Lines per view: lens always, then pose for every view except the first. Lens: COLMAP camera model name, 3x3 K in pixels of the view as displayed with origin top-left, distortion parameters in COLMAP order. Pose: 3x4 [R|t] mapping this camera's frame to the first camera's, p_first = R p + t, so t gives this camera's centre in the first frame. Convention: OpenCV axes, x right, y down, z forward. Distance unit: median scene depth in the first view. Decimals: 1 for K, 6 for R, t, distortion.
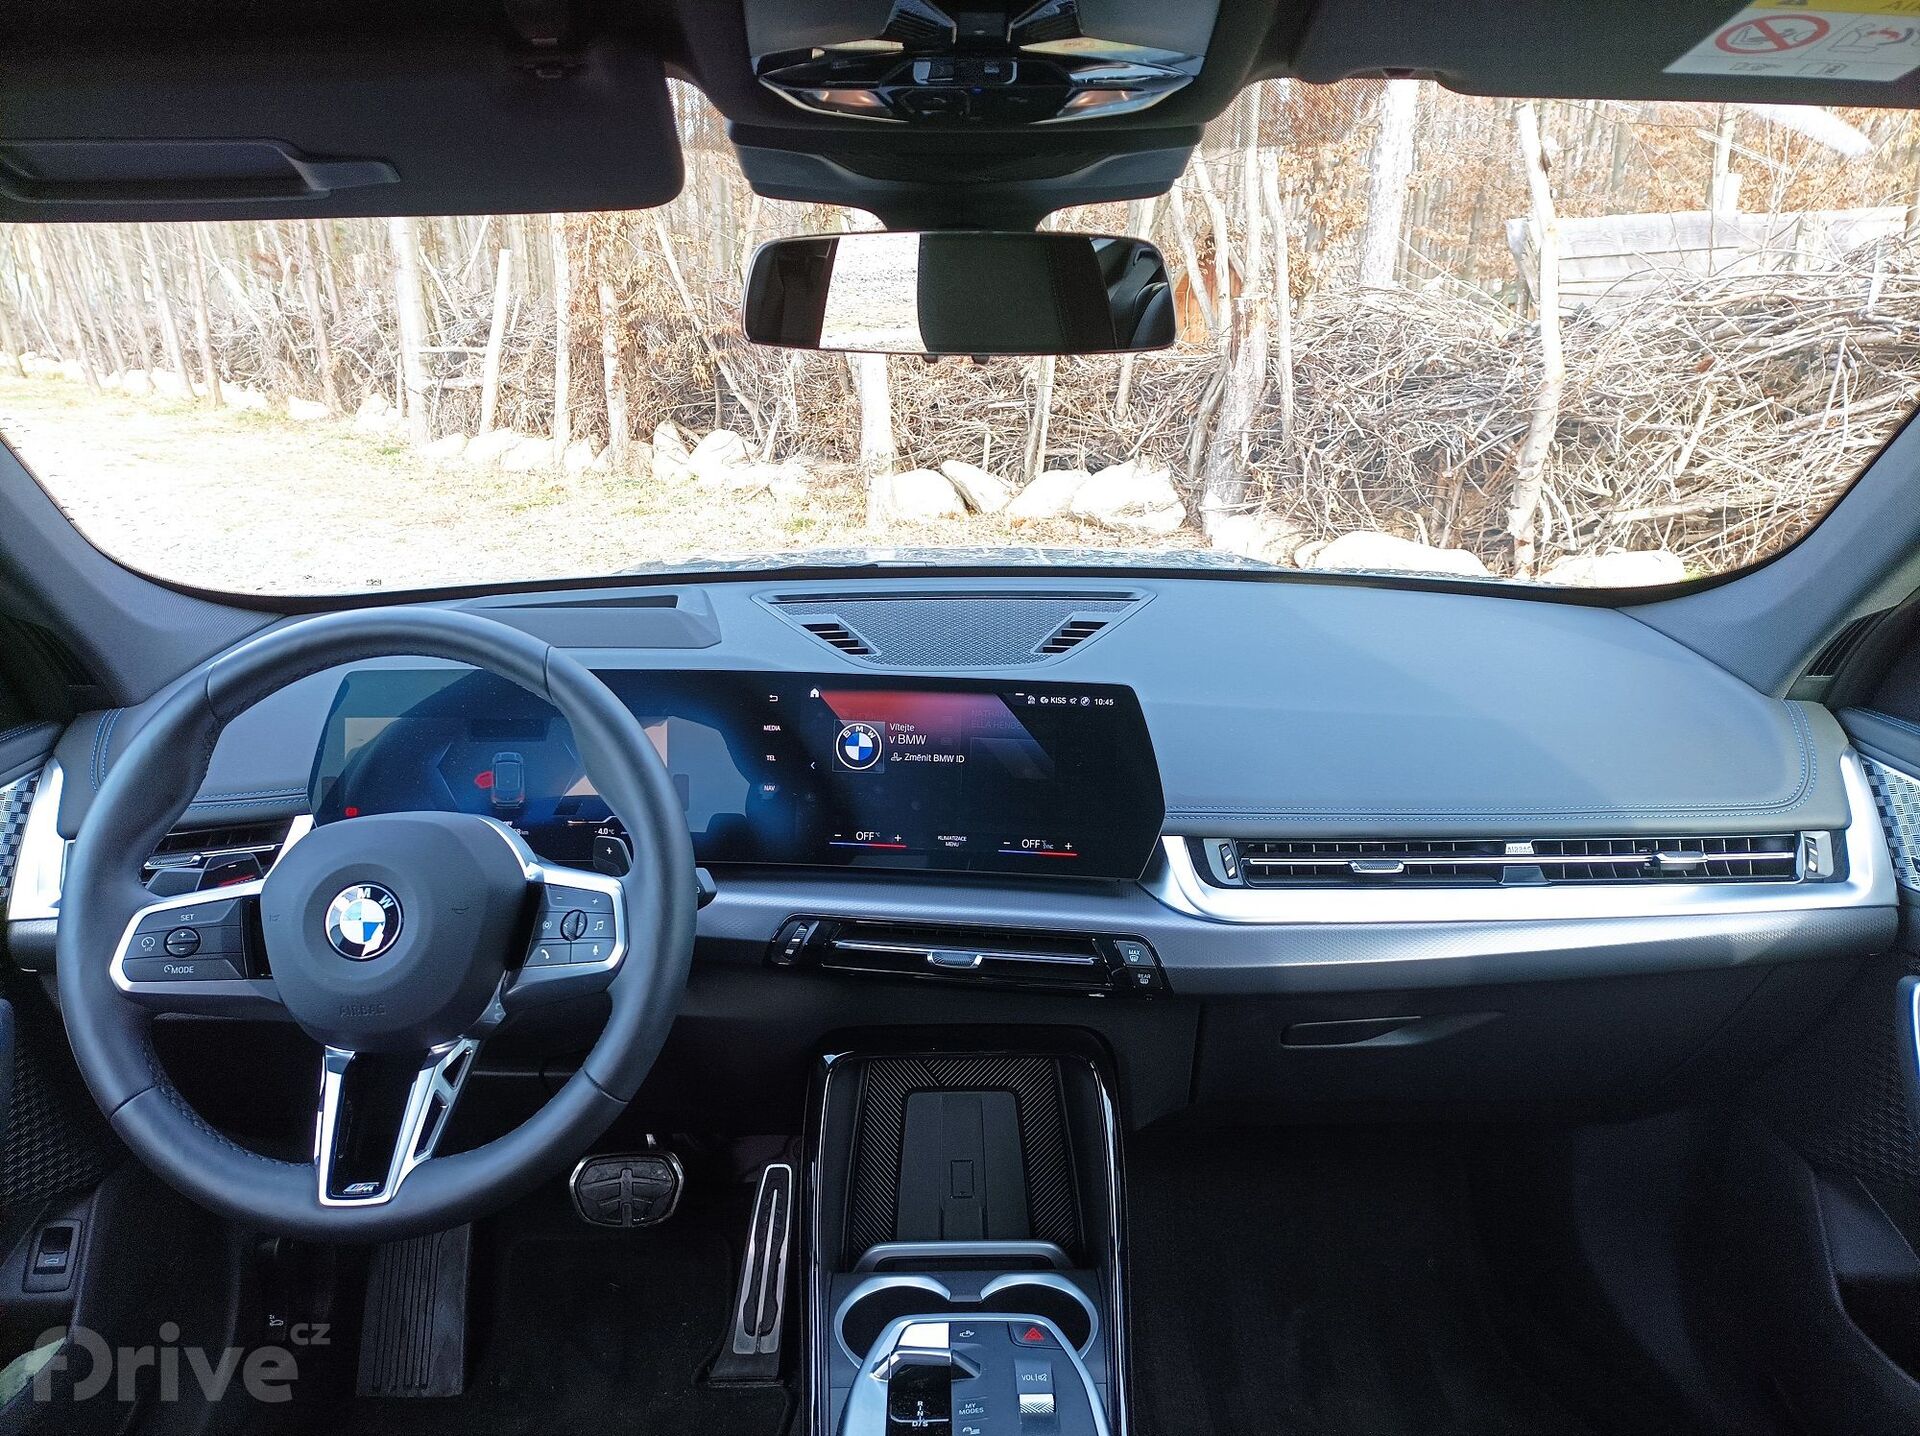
lens RADIAL K [[1476.2, 0, 979.1], [0, 1476.2, 711.1], [0, 0, 1]] dist [0.022930, -0.018277]
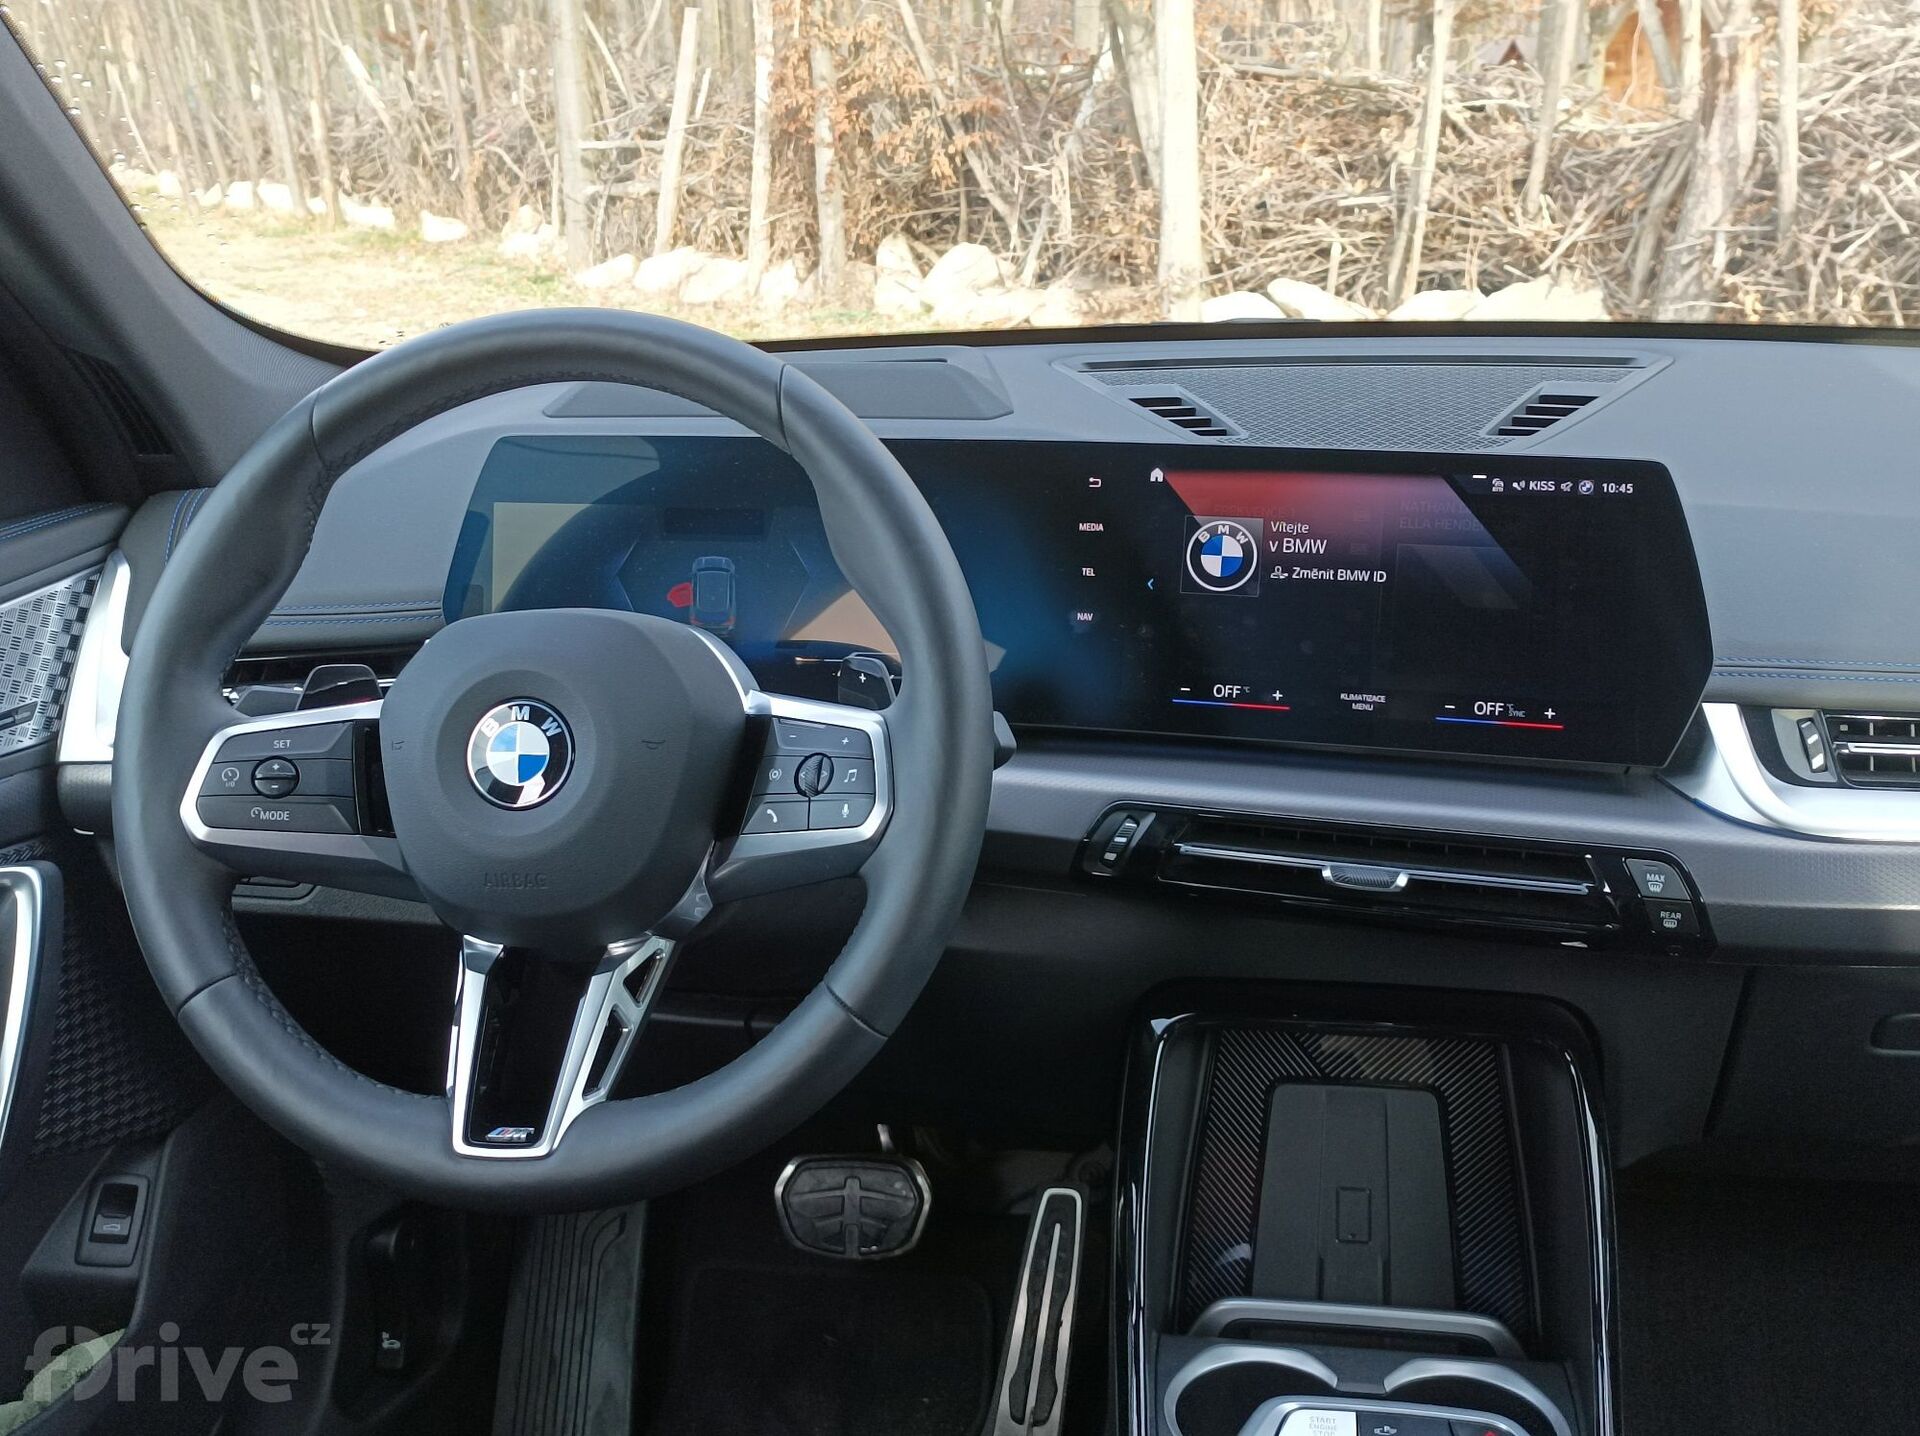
lens RADIAL K [[1986.7, 0, 949.6], [0, 1986.7, 726.7], [0, 0, 1]] dist [0.017721, 0.000000]
pose [[0.984638, 0.033808, -0.171304, -0.043994], [-0.026378, 0.998618, 0.045463, 0.059195], [0.172604, -0.040246, 0.984169, 0.091943]]
